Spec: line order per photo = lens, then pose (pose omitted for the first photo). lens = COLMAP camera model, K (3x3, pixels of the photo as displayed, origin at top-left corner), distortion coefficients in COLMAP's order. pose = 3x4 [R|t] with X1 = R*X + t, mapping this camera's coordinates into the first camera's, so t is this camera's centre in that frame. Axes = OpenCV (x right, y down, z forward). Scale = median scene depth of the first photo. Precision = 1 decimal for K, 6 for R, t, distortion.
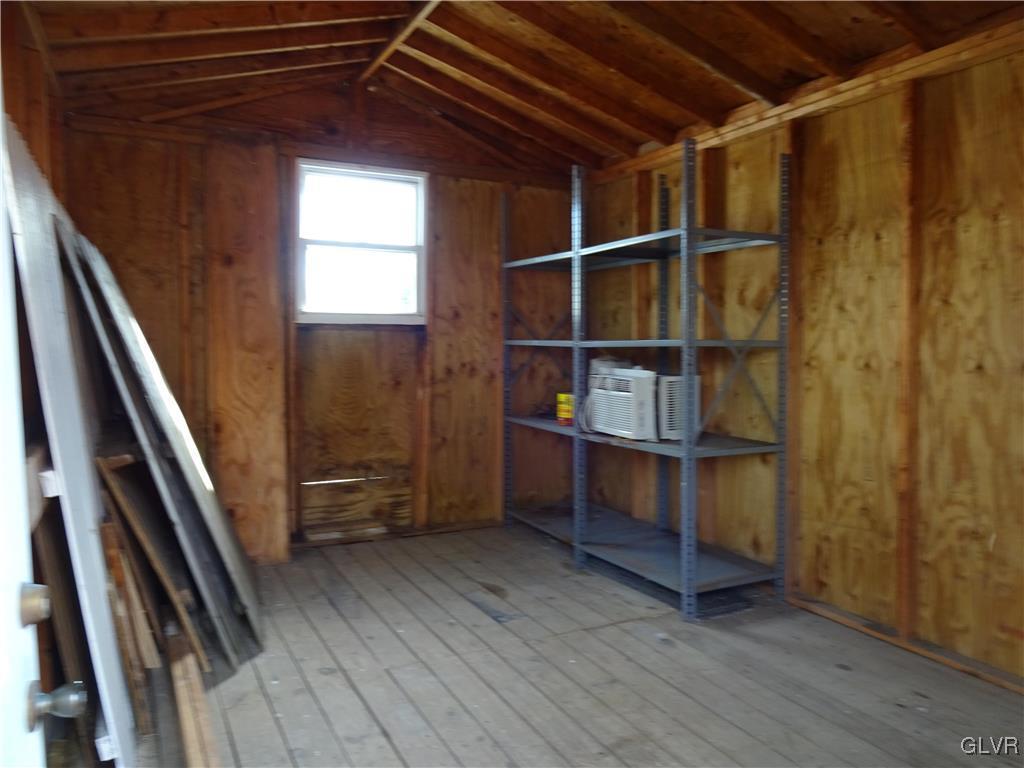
lens RADIAL K [[753.9, 0, 512.0], [0, 753.9, 384.0], [0, 0, 1]] dist [0.001916, 0.004555]
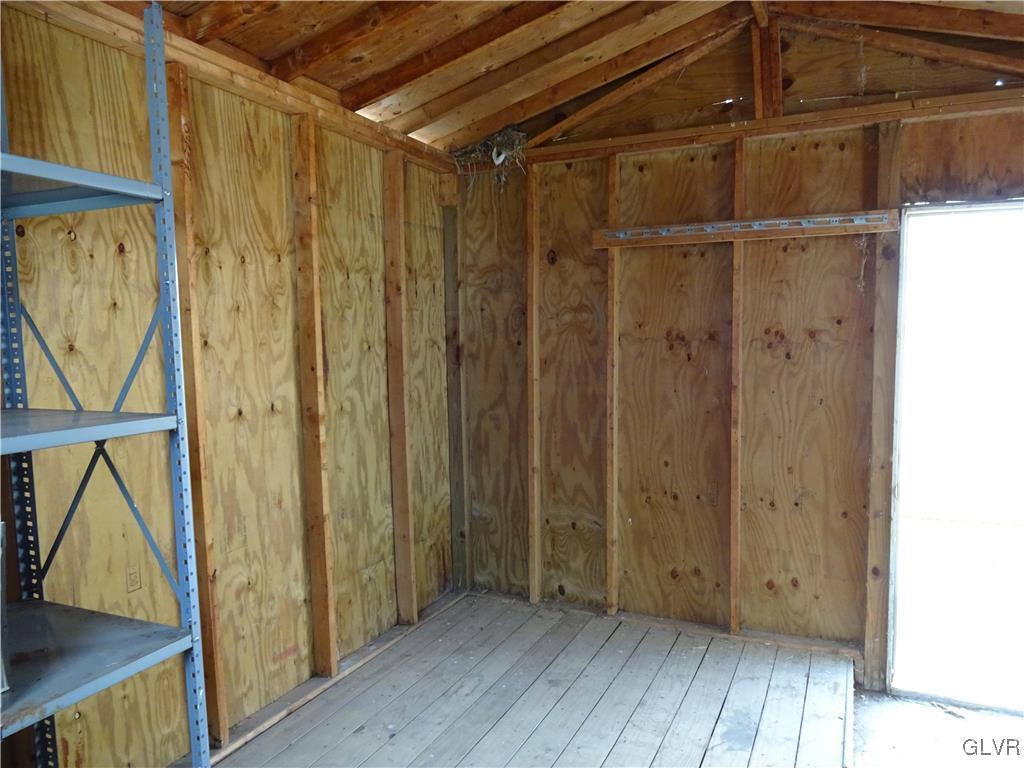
lens RADIAL K [[753.9, 0, 512.0], [0, 753.9, 384.0], [0, 0, 1]] dist [0.001916, 0.004555]
pose [[-0.613794, -0.048383, 0.787982, -0.339091], [0.053655, 0.993256, 0.102781, -0.137317], [-0.787641, 0.105365, -0.607059, 1.294448]]
